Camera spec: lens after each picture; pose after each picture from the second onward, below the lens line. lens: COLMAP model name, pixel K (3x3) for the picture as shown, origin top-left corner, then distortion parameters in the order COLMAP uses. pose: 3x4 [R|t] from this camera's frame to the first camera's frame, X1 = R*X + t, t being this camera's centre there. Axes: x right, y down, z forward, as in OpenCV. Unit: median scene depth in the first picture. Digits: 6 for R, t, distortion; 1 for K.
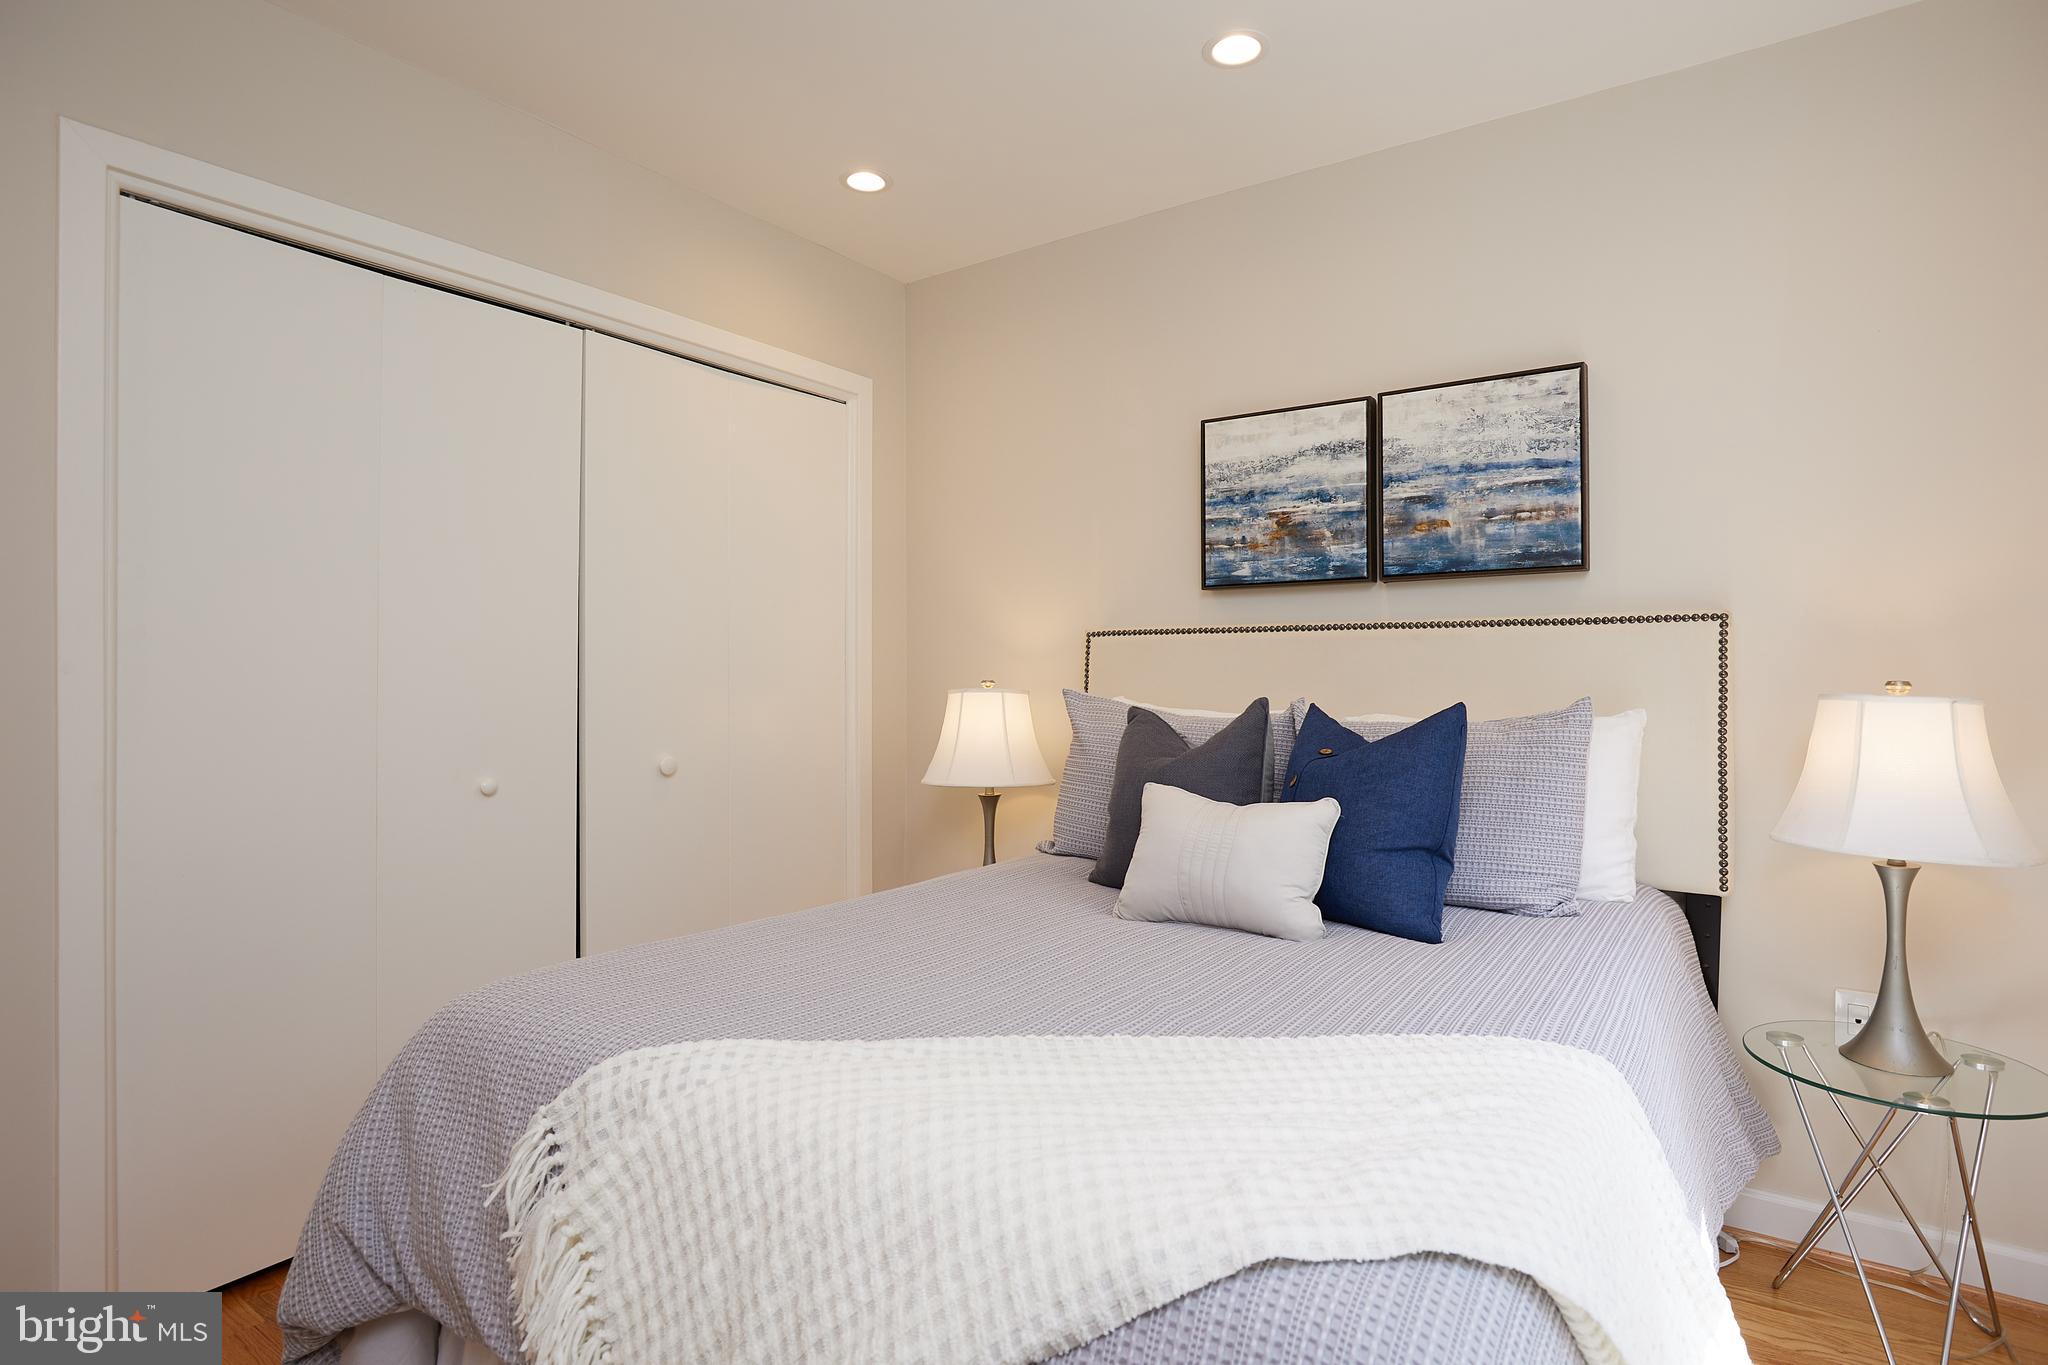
lens RADIAL K [[989.5, 0, 1017.4], [0, 989.5, 693.3], [0, 0, 1]] dist [-0.002247, -0.000213]
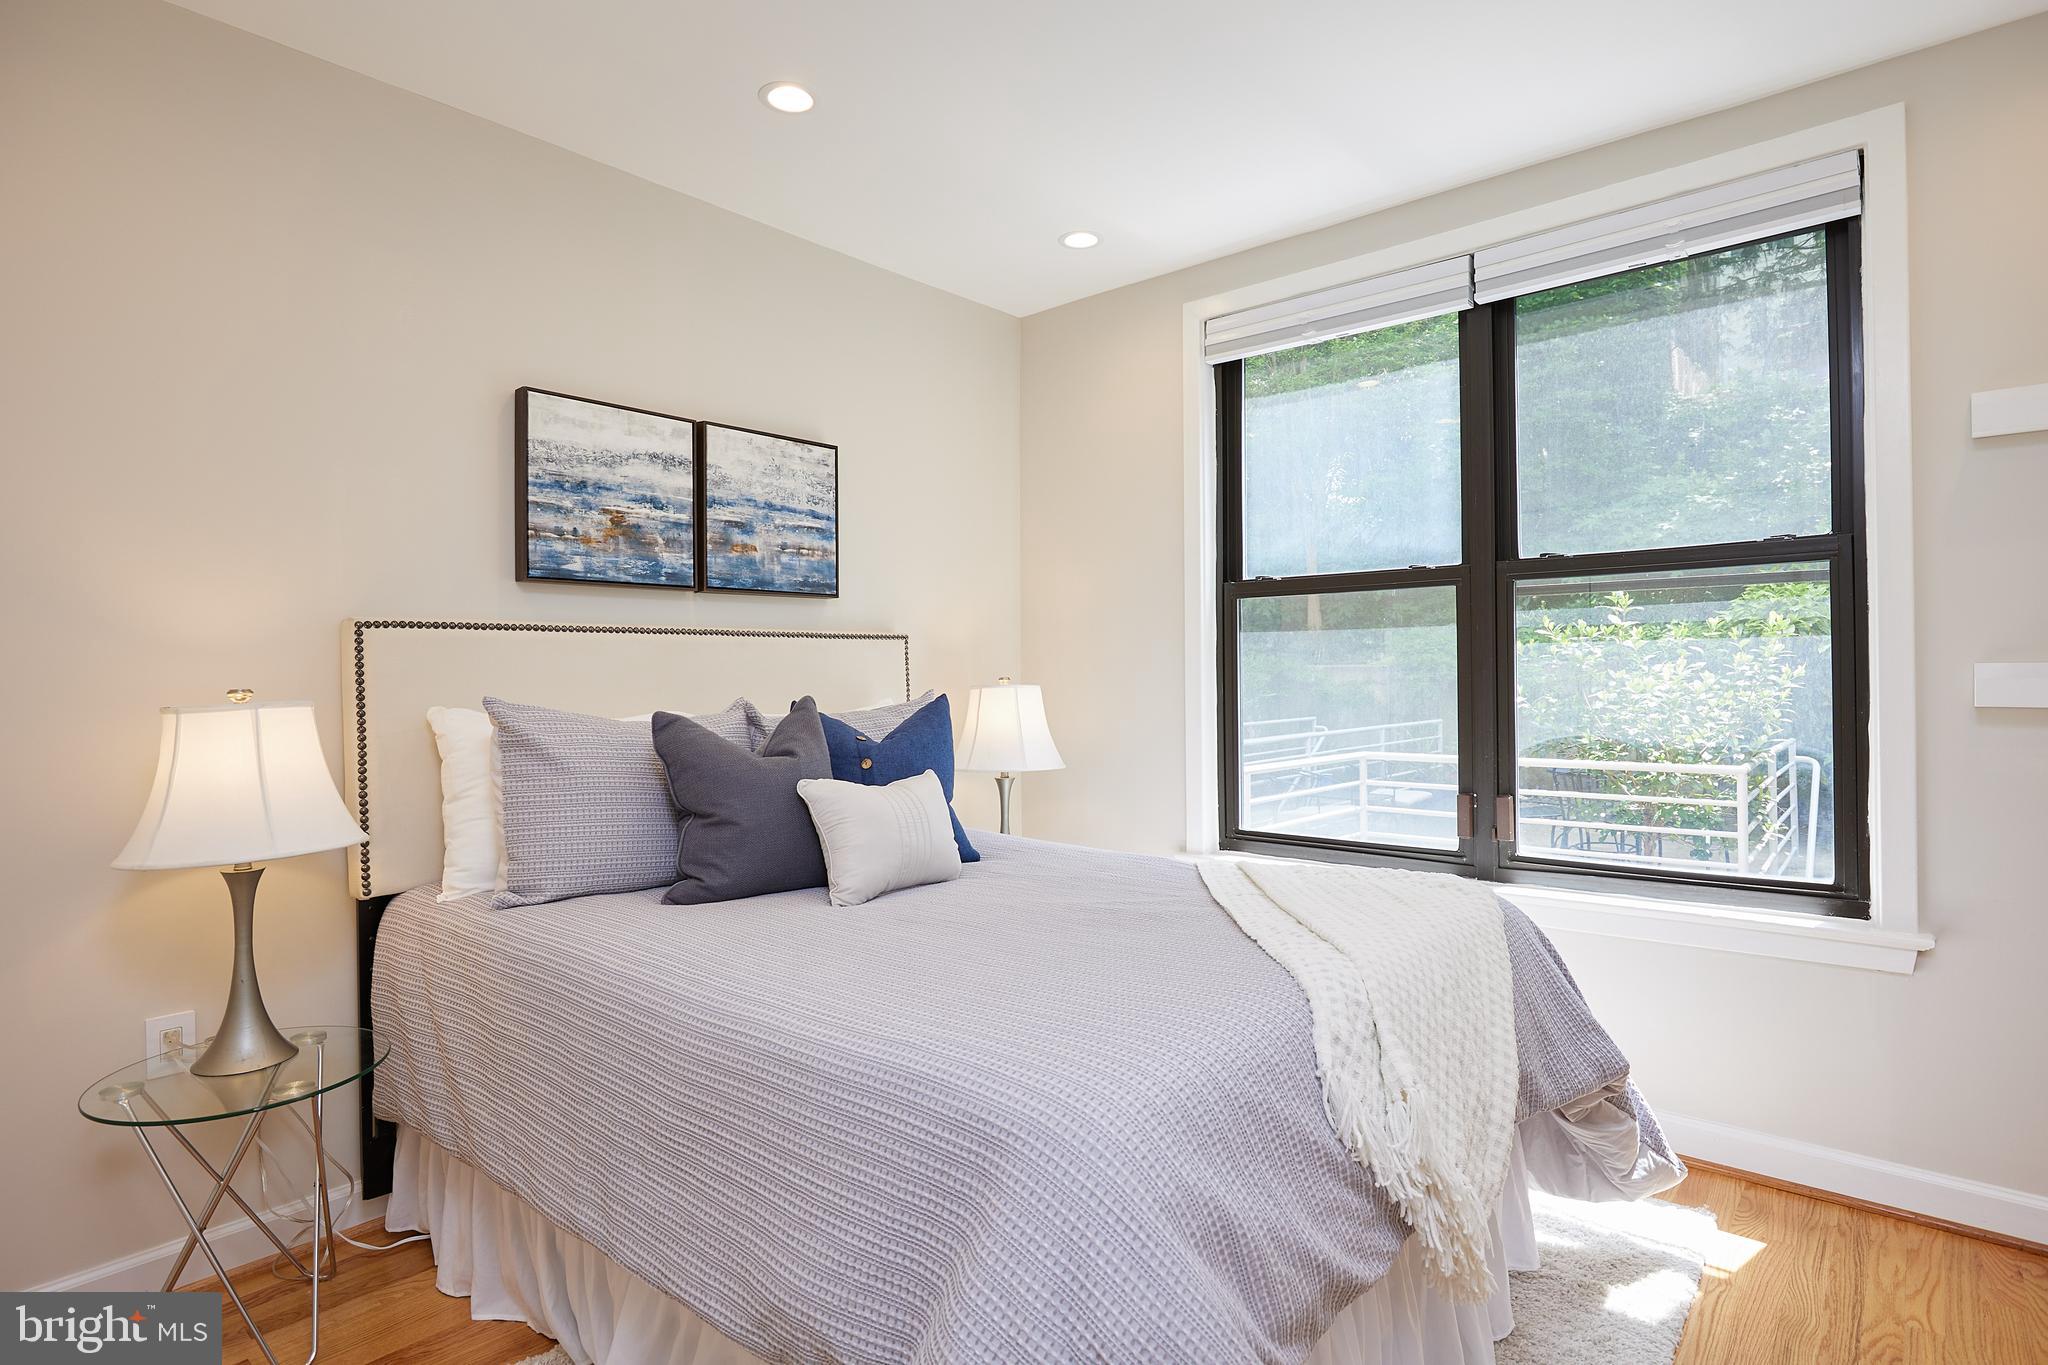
lens RADIAL K [[1049.1, 0, 1029.0], [0, 1049.1, 672.1], [0, 0, 1]] dist [-0.025847, 0.005510]
pose [[0.139983, 0.001677, 0.990152, -0.720616], [0.028422, 0.999580, -0.005711, -0.007593], [-0.989746, 0.028942, 0.139876, 0.481209]]
